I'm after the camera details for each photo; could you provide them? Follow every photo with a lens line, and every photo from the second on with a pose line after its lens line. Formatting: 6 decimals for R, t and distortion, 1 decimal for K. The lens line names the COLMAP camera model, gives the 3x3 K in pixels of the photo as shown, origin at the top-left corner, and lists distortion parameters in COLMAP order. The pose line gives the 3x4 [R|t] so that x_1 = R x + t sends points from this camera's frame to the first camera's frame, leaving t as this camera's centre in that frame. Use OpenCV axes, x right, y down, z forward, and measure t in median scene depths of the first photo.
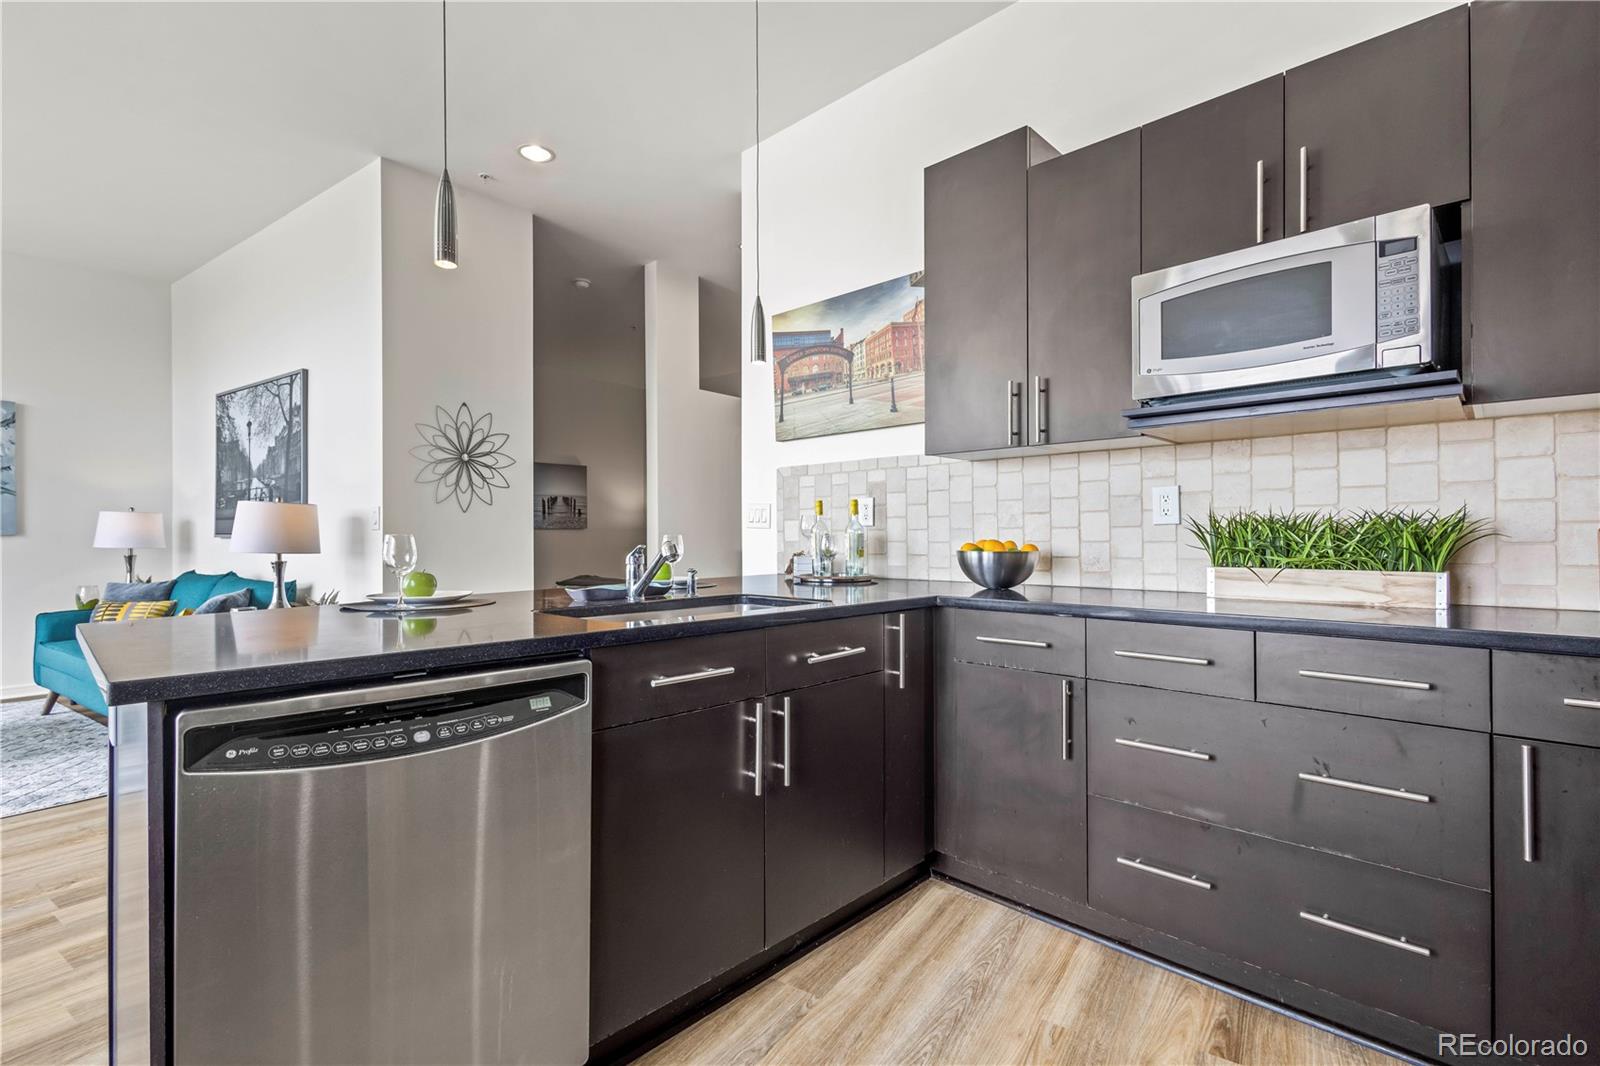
lens RADIAL K [[735.7, 0, 798.8], [0, 735.7, 534.7], [0, 0, 1]] dist [0.010304, -0.003386]
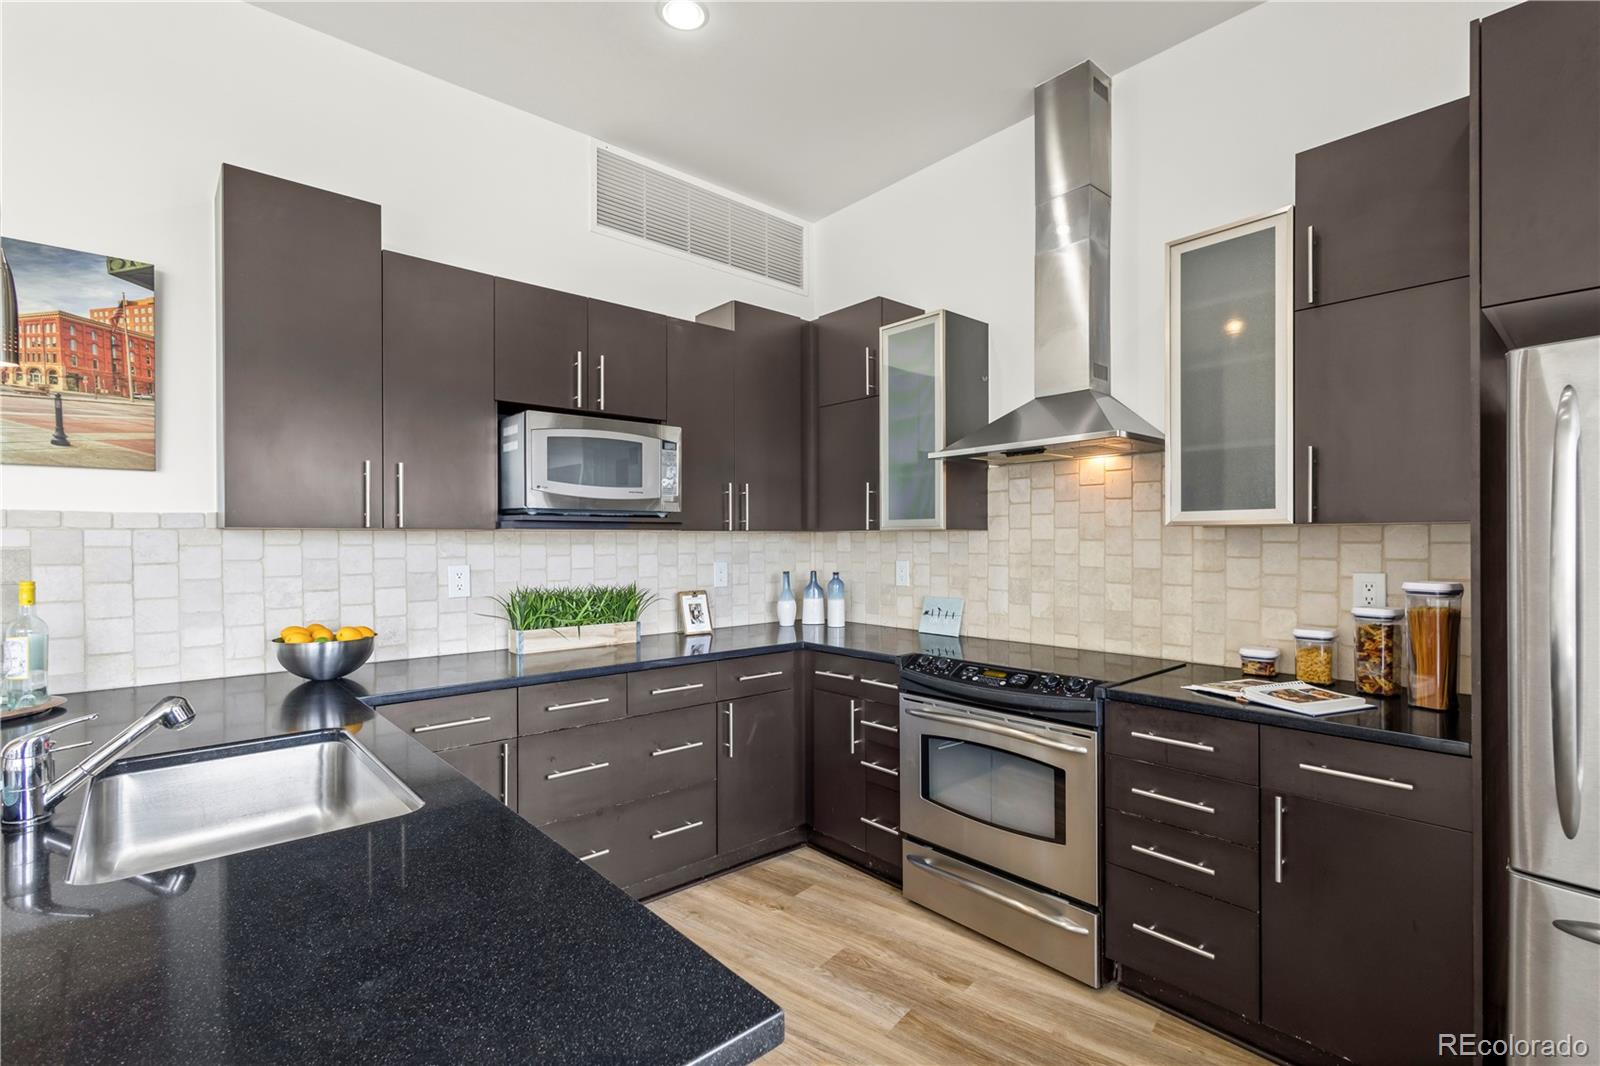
lens RADIAL K [[735.7, 0, 792.9], [0, 735.7, 545.7], [0, 0, 1]] dist [0.010304, -0.003386]
pose [[0.082414, -0.005393, 0.996584, -0.459832], [-0.000320, 0.999985, 0.005438, -0.075305], [-0.996598, -0.000767, 0.082411, 0.268077]]
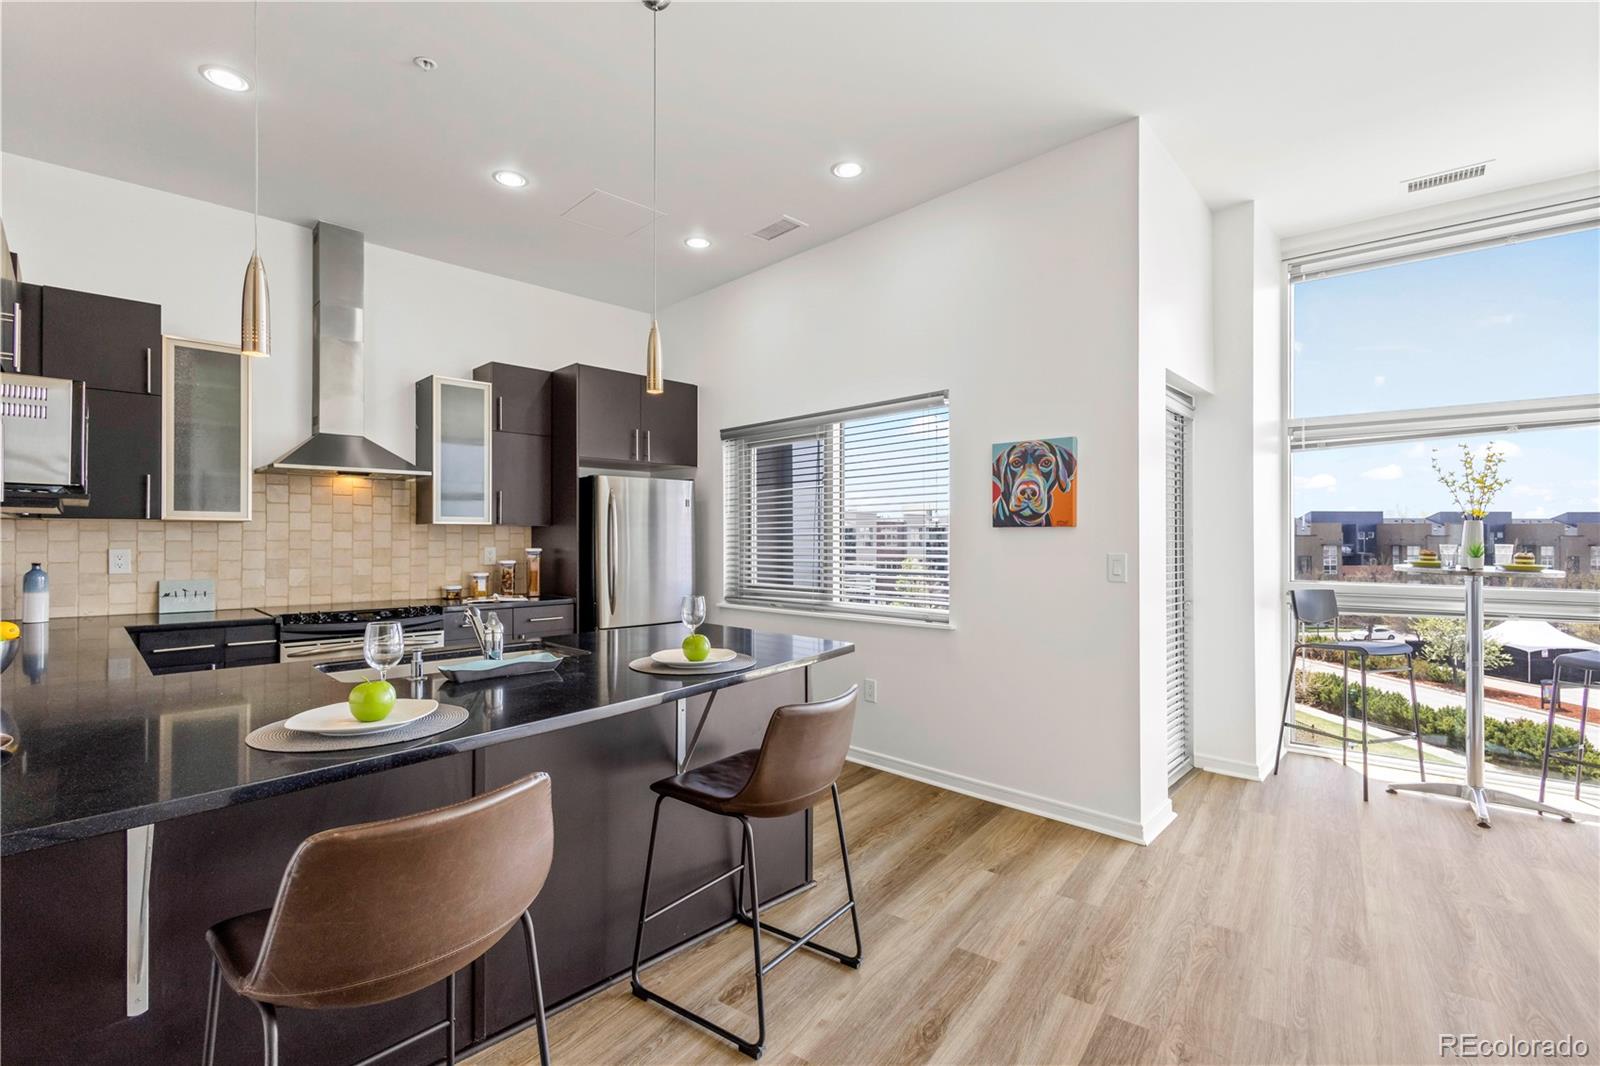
lens RADIAL K [[735.7, 0, 797.4], [0, 735.7, 532.7], [0, 0, 1]] dist [0.010304, -0.003386]
pose [[-0.999434, 0.004027, 0.033387, -0.430095], [0.003598, 0.999910, -0.012895, -0.054047], [-0.033436, -0.012768, -0.999359, 1.296668]]
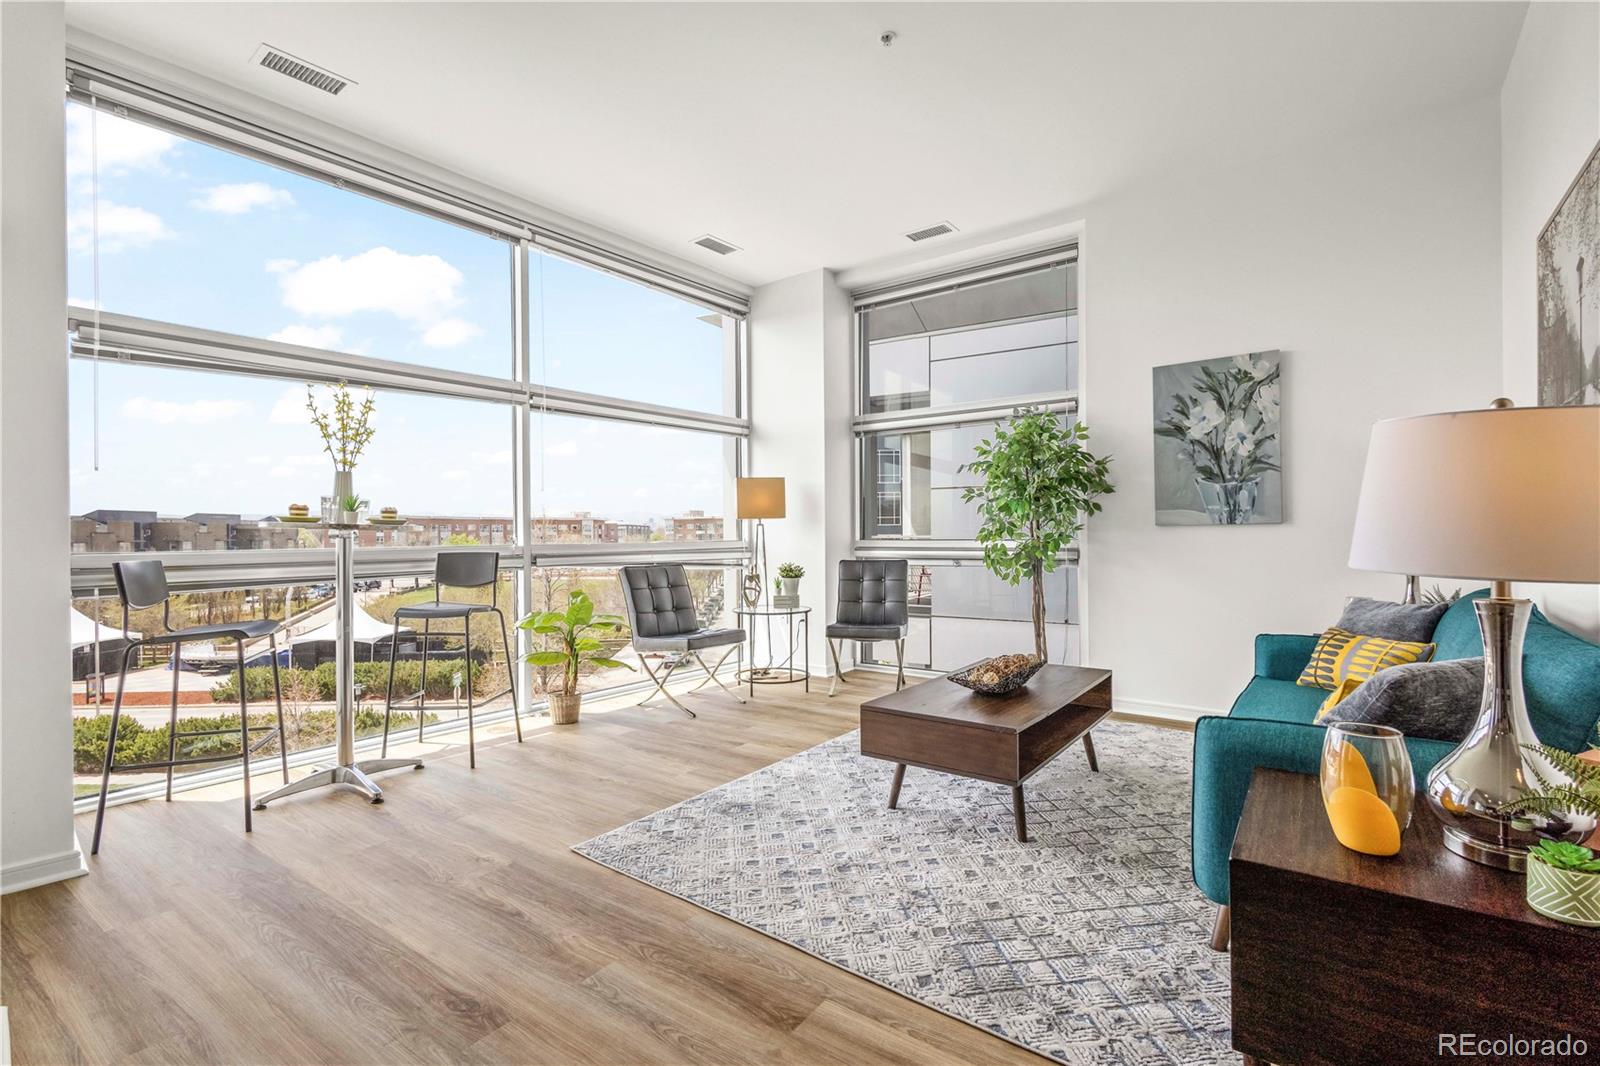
lens RADIAL K [[735.7, 0, 799.6], [0, 735.7, 534.2], [0, 0, 1]] dist [0.010304, -0.003386]
pose [[-0.033792, 0.007458, -0.999401, -0.426968], [0.012185, 0.999901, 0.007050, 0.001283], [0.999355, -0.011939, -0.033879, 0.815717]]
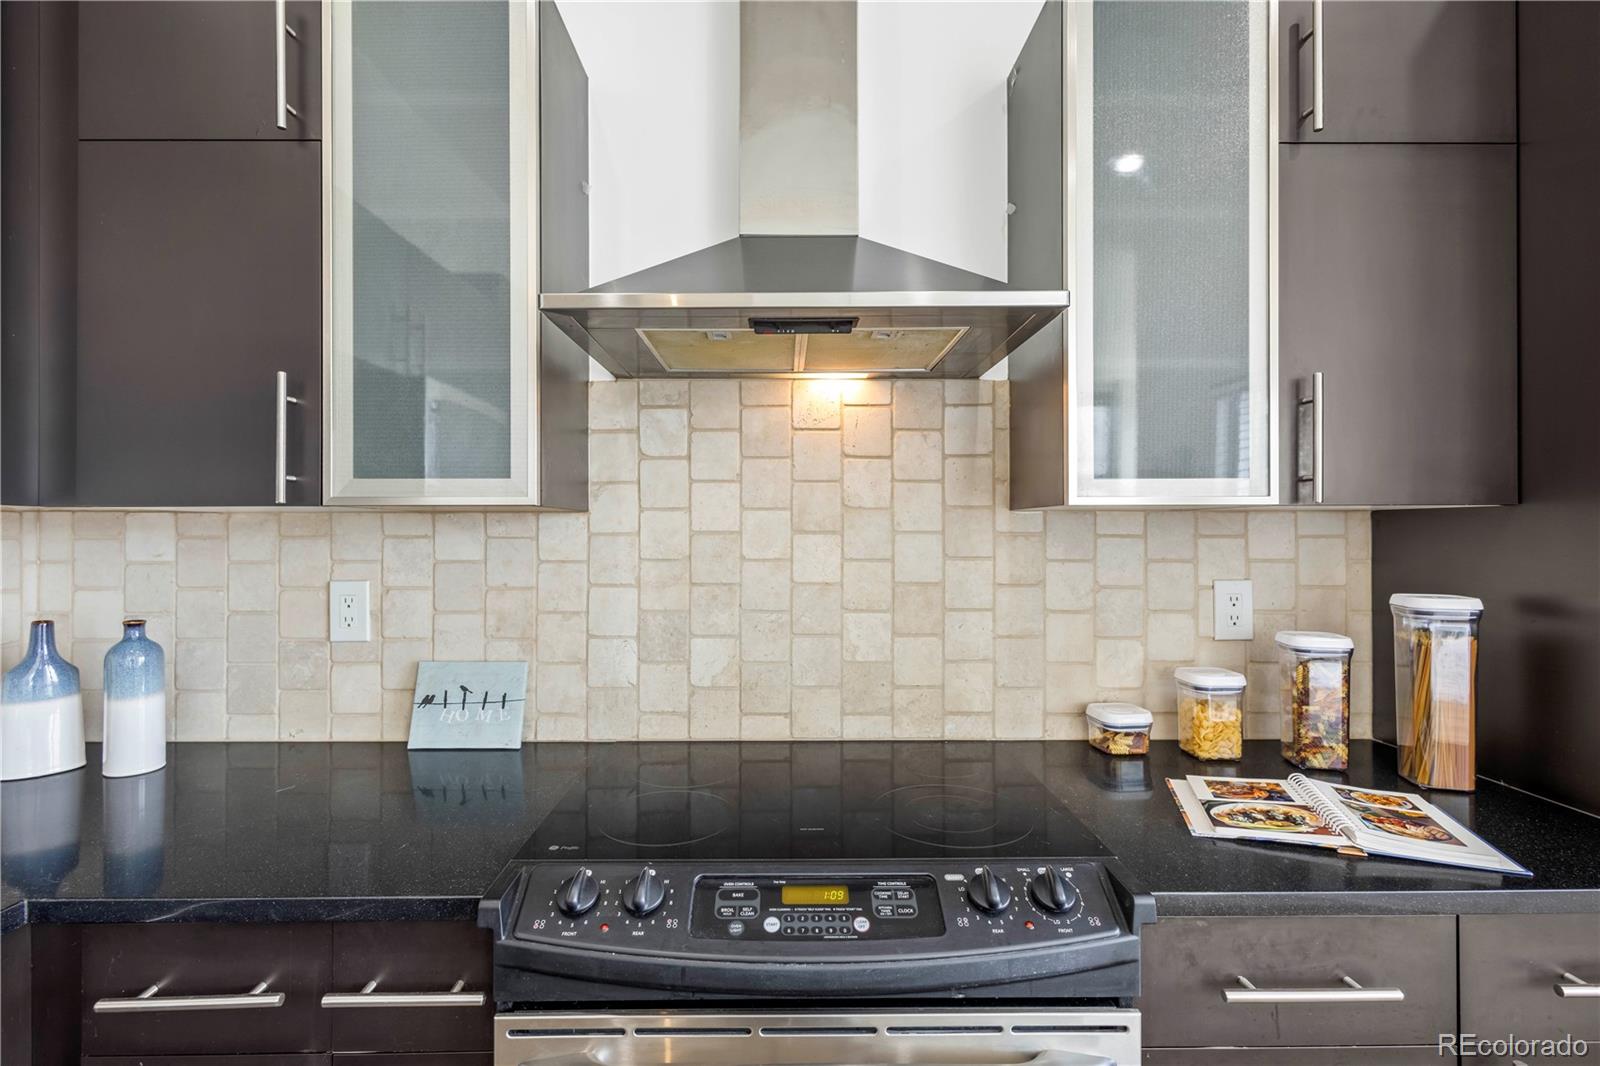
lens RADIAL K [[735.7, 0, 799.5], [0, 735.7, 526.5], [0, 0, 1]] dist [0.010304, -0.003386]
pose [[-0.707988, 0.008774, 0.706170, 0.116575], [0.000949, 0.999934, -0.011472, -0.075858], [-0.706224, -0.007451, -0.707949, 0.325746]]
